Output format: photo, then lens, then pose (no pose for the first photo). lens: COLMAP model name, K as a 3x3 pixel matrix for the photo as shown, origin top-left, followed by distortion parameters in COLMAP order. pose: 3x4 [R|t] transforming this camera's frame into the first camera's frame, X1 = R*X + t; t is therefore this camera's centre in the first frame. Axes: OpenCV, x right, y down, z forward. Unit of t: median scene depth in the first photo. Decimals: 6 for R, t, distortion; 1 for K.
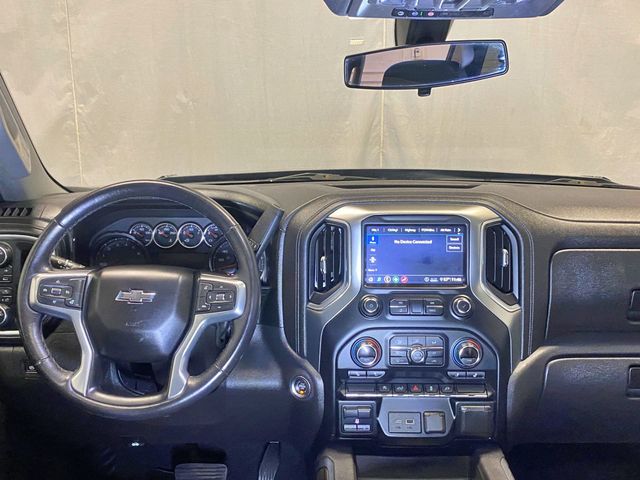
lens RADIAL K [[640.4, 0, 320.0], [0, 640.4, 240.0], [0, 0, 1]] dist [0.006062, -0.011740]
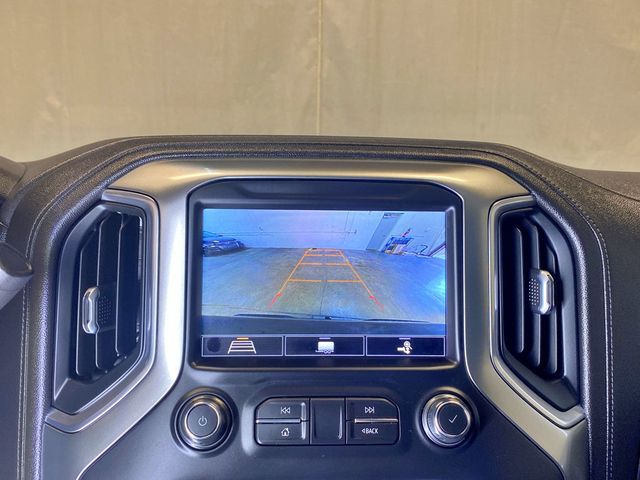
lens RADIAL K [[640.4, 0, 320.0], [0, 640.4, 240.0], [0, 0, 1]] dist [0.006062, -0.011740]
pose [[0.997642, 0.006863, 0.068282, 0.116665], [-0.000258, 0.995354, -0.096281, 0.034170], [-0.068625, 0.096037, 0.993009, 0.598438]]
